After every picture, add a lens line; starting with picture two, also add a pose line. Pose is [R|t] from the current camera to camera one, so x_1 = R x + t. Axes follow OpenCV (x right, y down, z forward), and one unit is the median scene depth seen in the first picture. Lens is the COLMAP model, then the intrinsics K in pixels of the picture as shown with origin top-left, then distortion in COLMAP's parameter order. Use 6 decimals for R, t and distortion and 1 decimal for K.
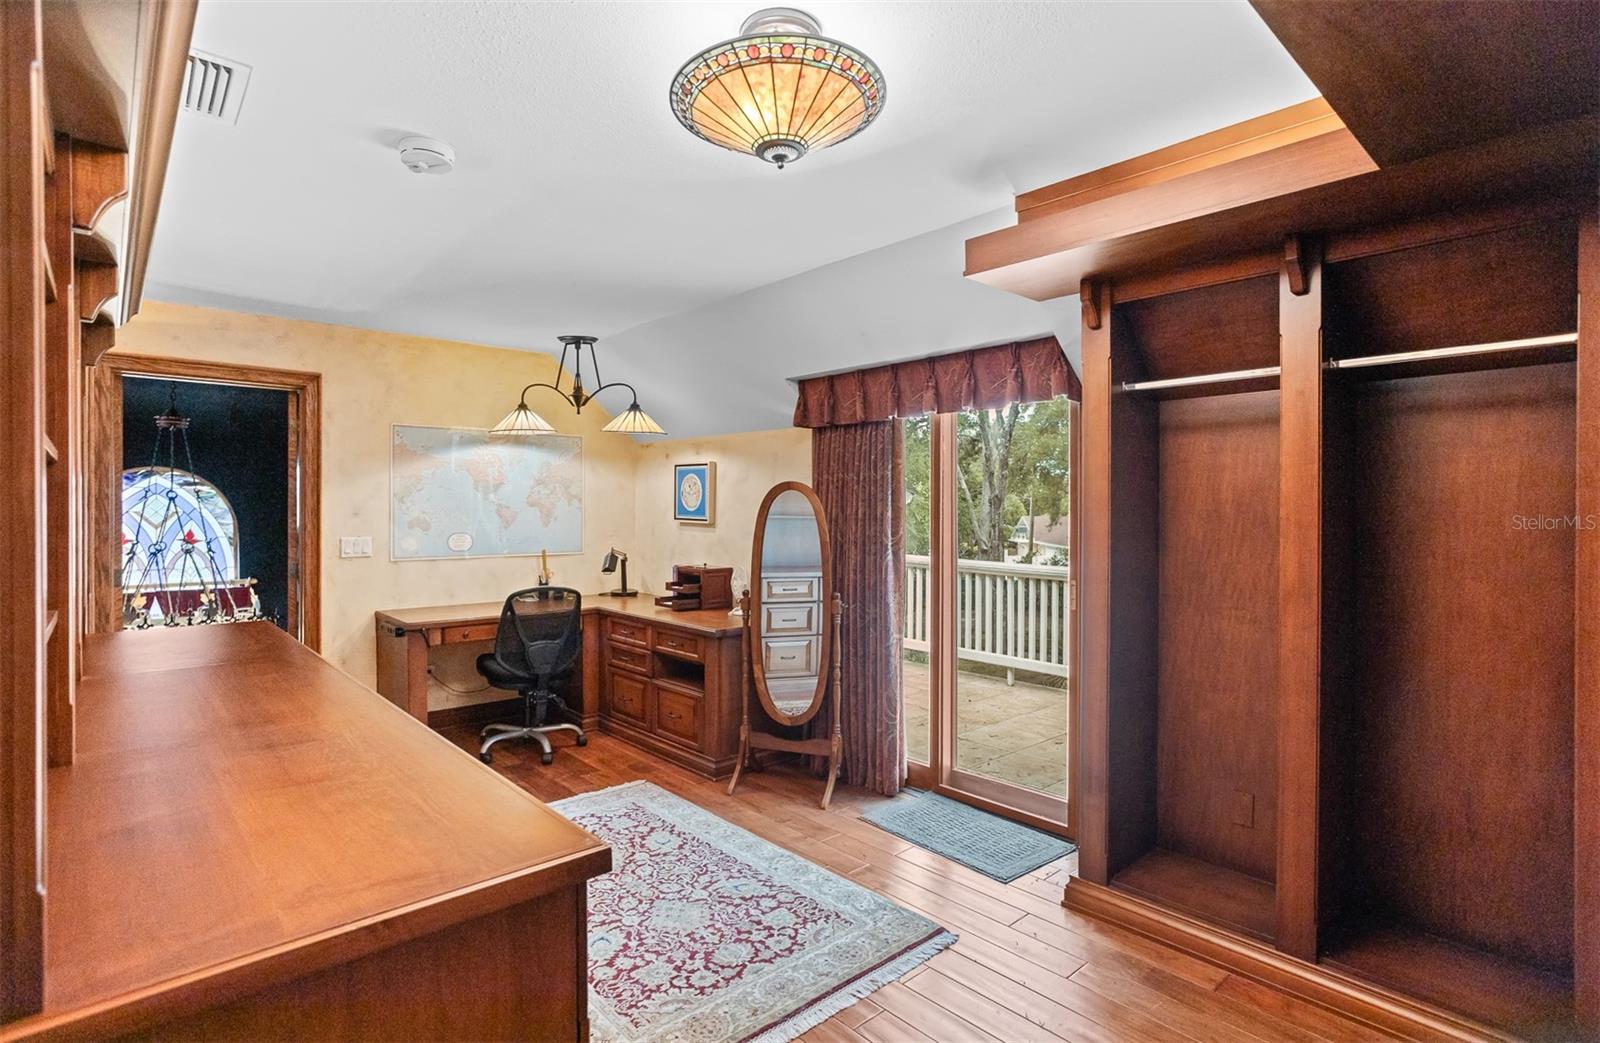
lens RADIAL K [[781.0, 0, 793.9], [0, 781.0, 517.2], [0, 0, 1]] dist [-0.005675, -0.000163]
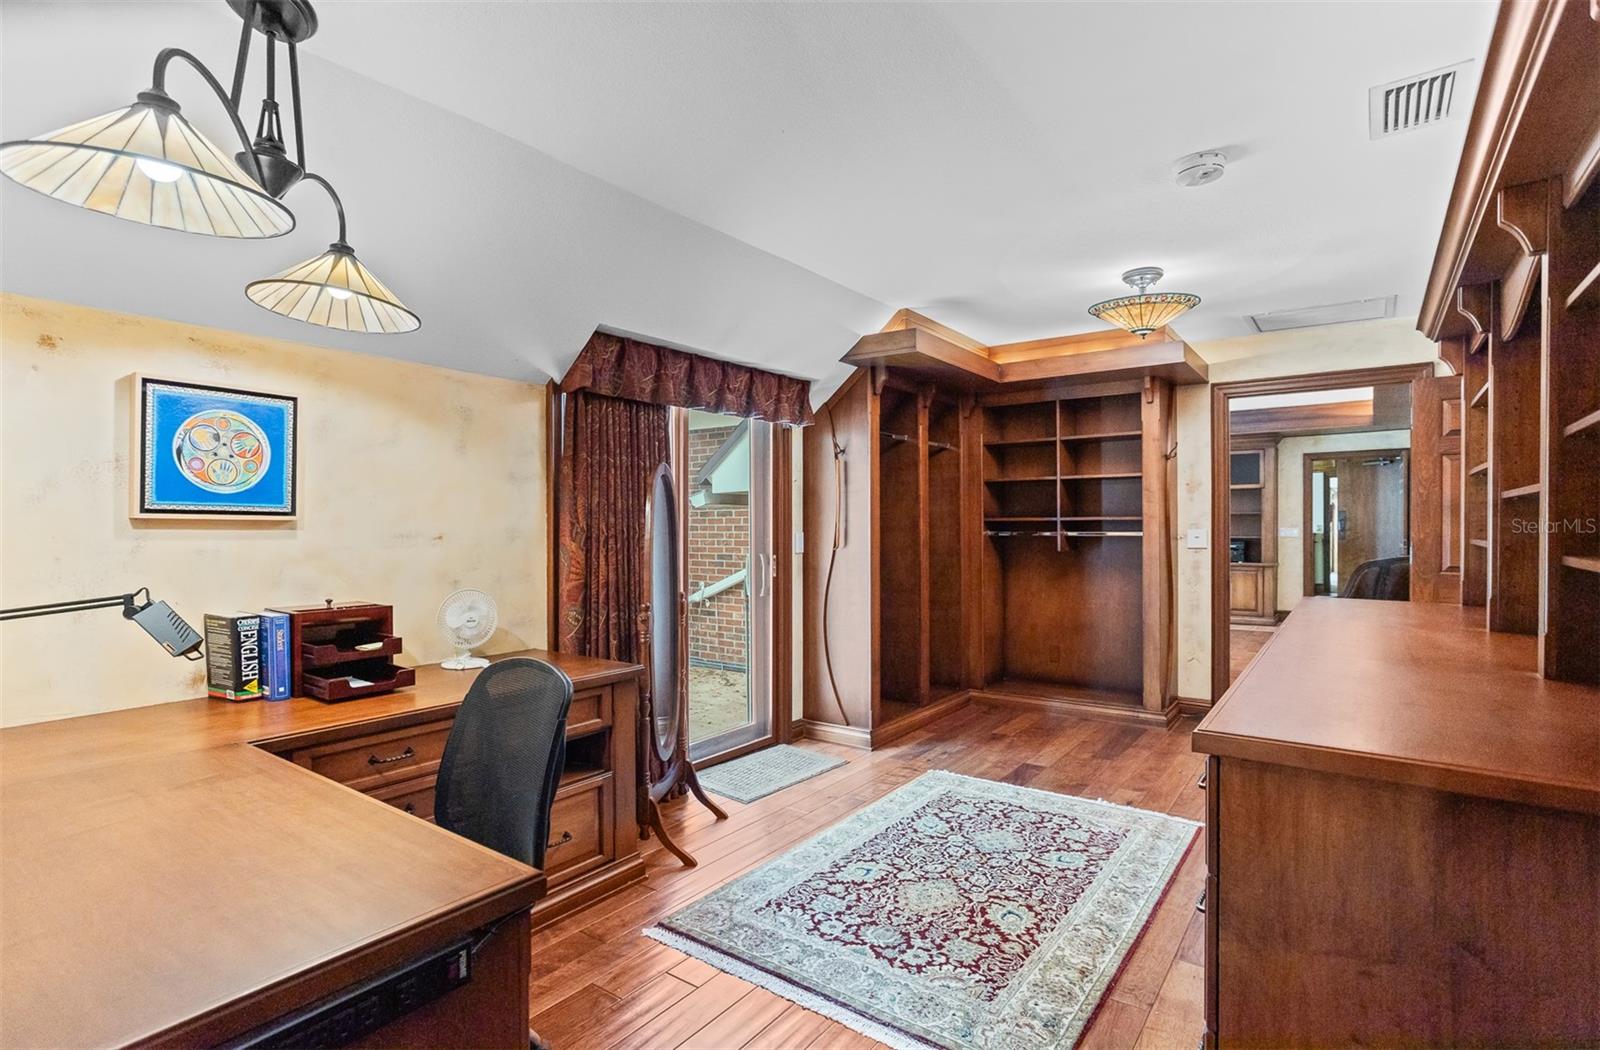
lens RADIAL K [[765.5, 0, 794.7], [0, 765.5, 522.5], [0, 0, 1]] dist [-0.004758, -0.000211]
pose [[-0.190470, 0.000582, 0.981693, -1.101677], [0.010867, 0.999940, 0.001516, 0.020736], [-0.981633, 0.010957, -0.190465, 1.358651]]
